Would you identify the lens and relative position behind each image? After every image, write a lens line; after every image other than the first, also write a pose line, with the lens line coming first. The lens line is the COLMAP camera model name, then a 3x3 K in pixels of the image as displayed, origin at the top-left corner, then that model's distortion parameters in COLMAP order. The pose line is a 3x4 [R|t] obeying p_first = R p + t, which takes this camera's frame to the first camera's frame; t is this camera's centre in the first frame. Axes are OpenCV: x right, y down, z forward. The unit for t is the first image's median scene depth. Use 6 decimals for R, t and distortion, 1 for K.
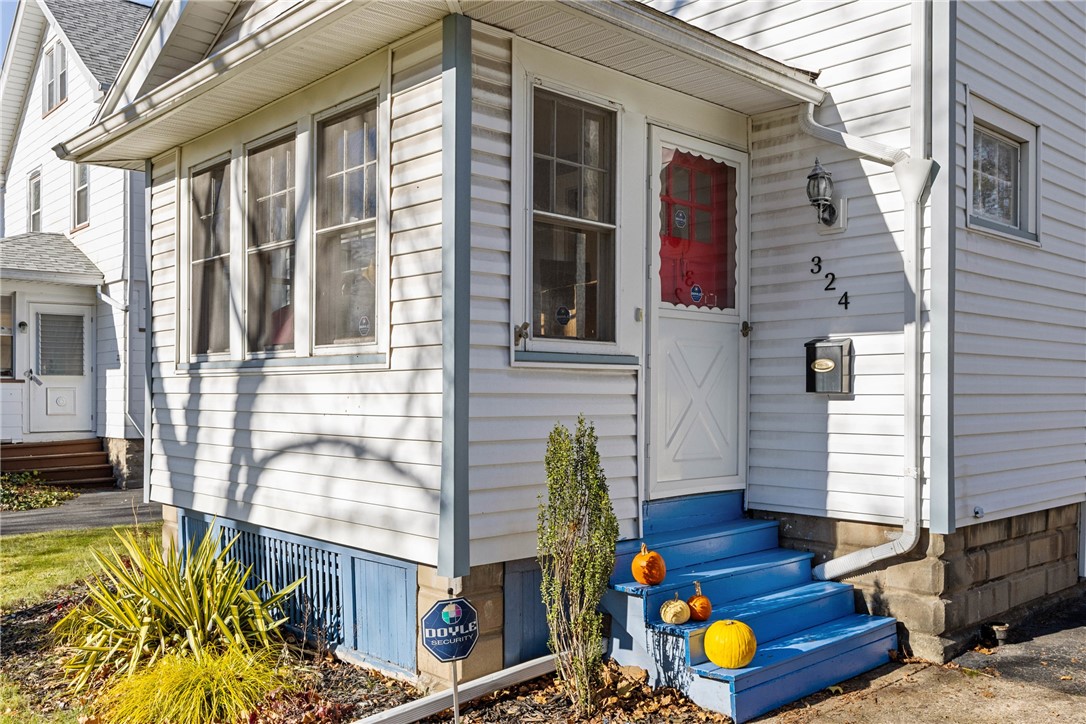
lens RADIAL K [[954.2, 0, 544.0], [0, 954.2, 400.8], [0, 0, 1]] dist [-0.000629, -0.005264]
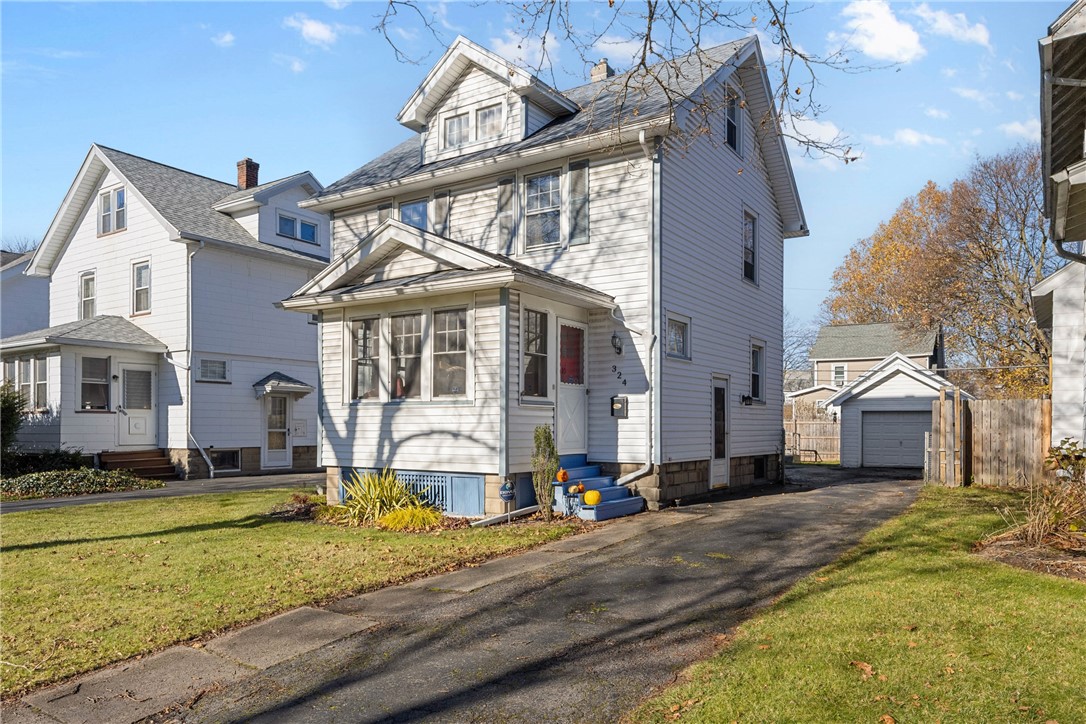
lens RADIAL K [[752.9, 0, 541.9], [0, 752.9, 422.1], [0, 0, 1]] dist [0.000996, 0.000716]
pose [[0.971639, 0.002798, 0.236451, -0.415820], [0.000859, 0.999882, -0.015362, 0.040579], [-0.236466, 0.015130, 0.971522, -1.015428]]
